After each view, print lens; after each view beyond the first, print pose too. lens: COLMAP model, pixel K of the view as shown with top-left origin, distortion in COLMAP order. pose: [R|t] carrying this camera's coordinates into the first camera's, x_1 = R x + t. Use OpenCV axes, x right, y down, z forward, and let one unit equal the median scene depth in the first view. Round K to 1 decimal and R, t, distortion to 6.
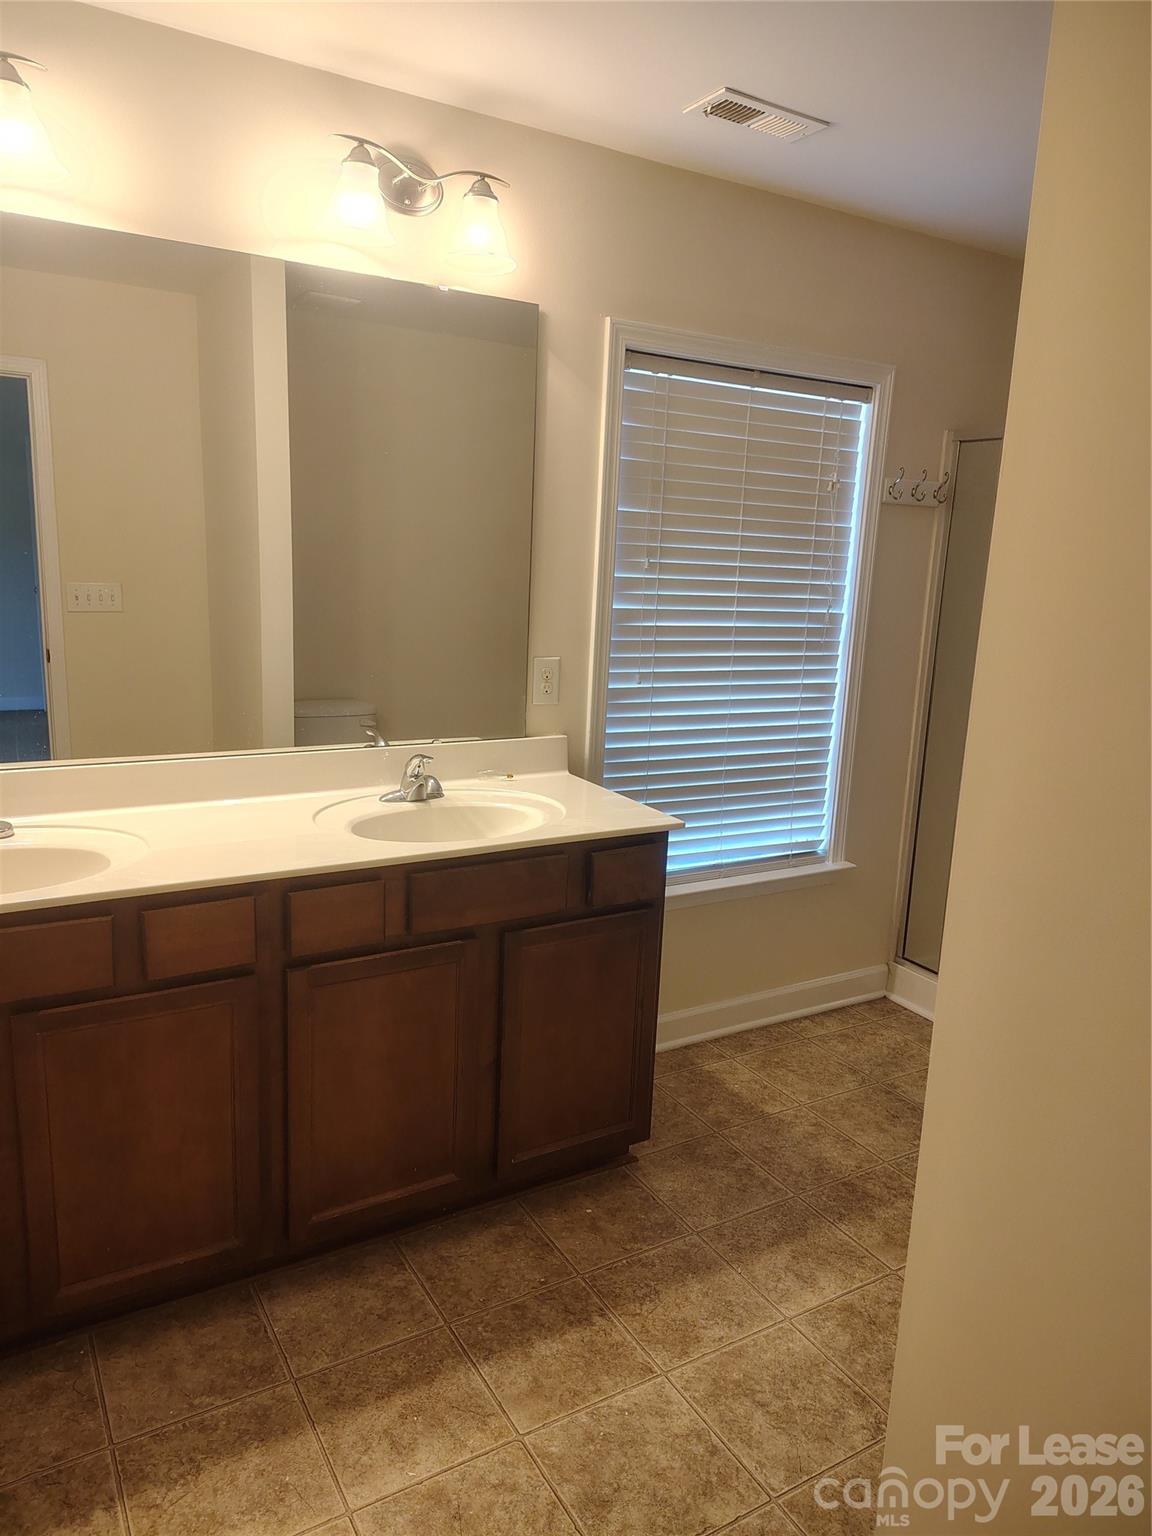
lens RADIAL K [[1067.7, 0, 582.4], [0, 1067.7, 805.3], [0, 0, 1]] dist [0.076312, -0.084576]
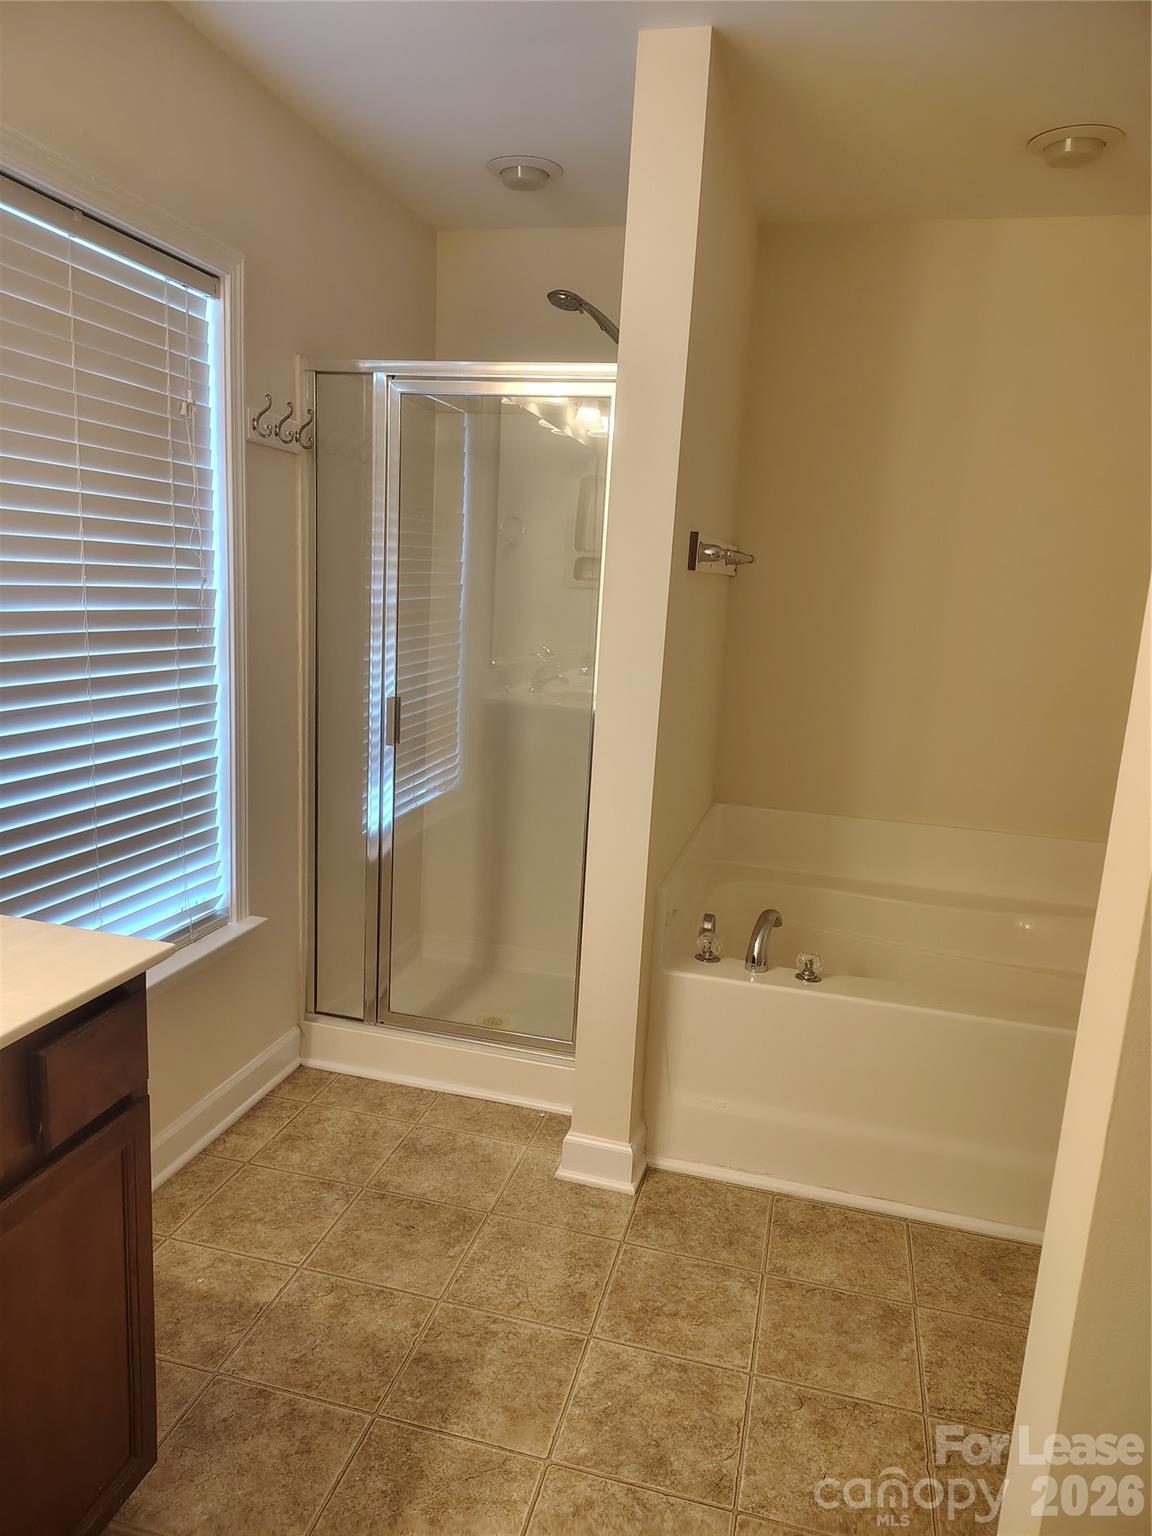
lens RADIAL K [[1067.7, 0, 582.4], [0, 1067.7, 805.3], [0, 0, 1]] dist [0.076312, -0.084576]
pose [[0.707292, -0.153067, 0.690151, -0.113229], [0.131990, 0.987703, 0.083792, -0.063830], [-0.694490, 0.031828, 0.718798, 0.312999]]
